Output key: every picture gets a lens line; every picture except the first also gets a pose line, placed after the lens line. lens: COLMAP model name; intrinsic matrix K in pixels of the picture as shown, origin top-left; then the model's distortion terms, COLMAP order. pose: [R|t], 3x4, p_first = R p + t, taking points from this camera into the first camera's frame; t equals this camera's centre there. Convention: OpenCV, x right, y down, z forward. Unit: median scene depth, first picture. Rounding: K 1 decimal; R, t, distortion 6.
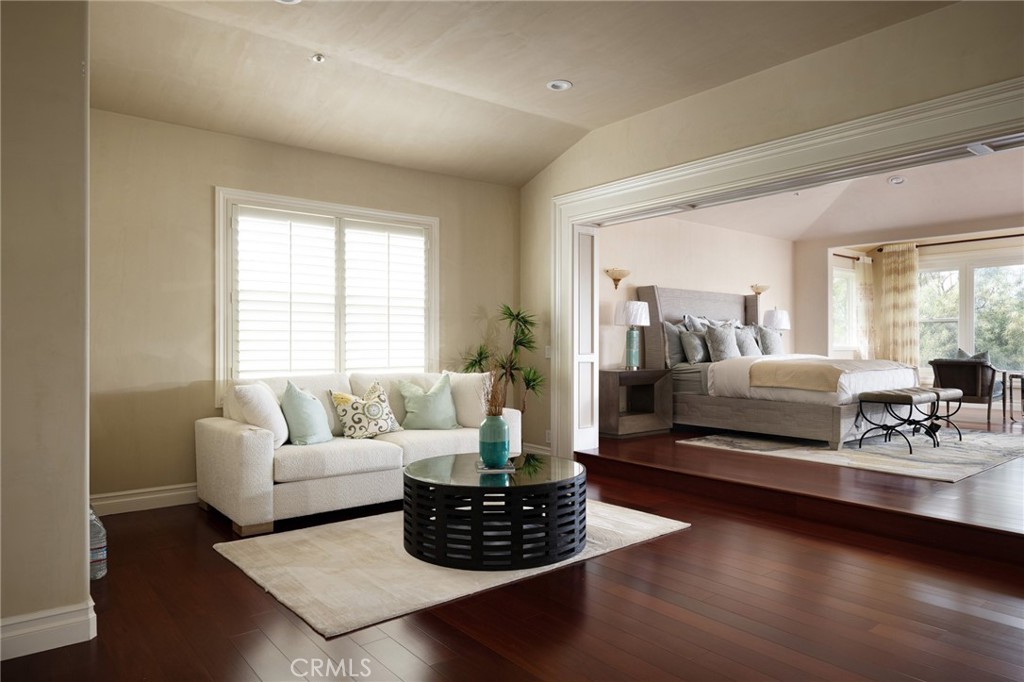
lens RADIAL K [[649.3, 0, 513.1], [0, 649.3, 342.4], [0, 0, 1]] dist [-0.002500, 0.001336]
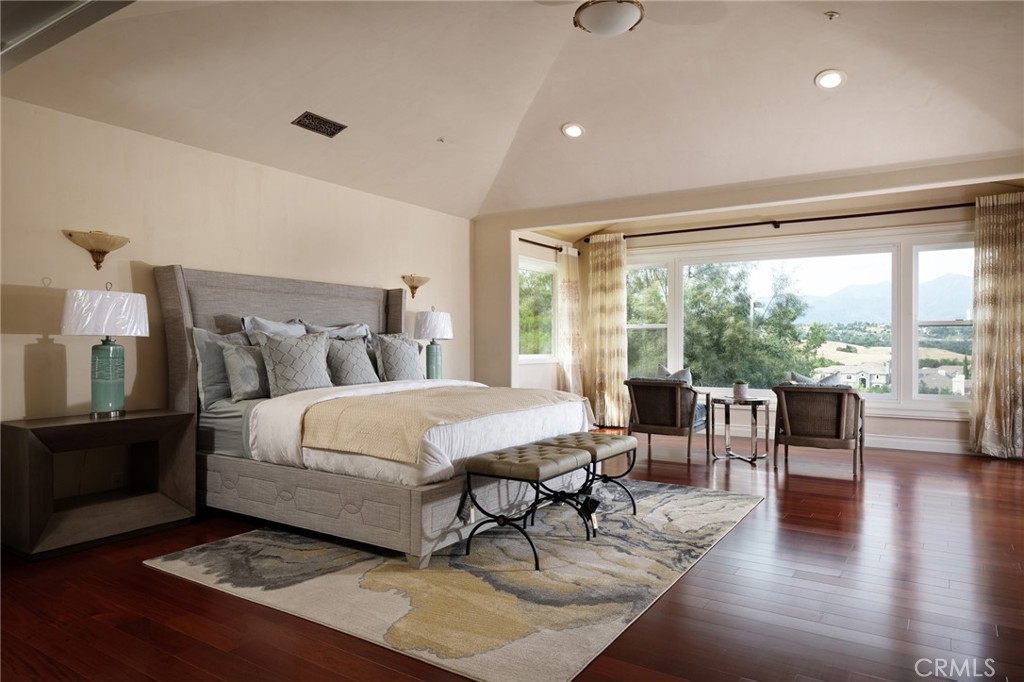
lens RADIAL K [[649.3, 0, 510.6], [0, 649.3, 342.6], [0, 0, 1]] dist [-0.002500, 0.001336]
pose [[0.951191, 0.000294, 0.308603, 0.288801], [-0.000701, 0.999999, 0.001208, -0.018098], [-0.308602, -0.001365, 0.951190, 0.325599]]
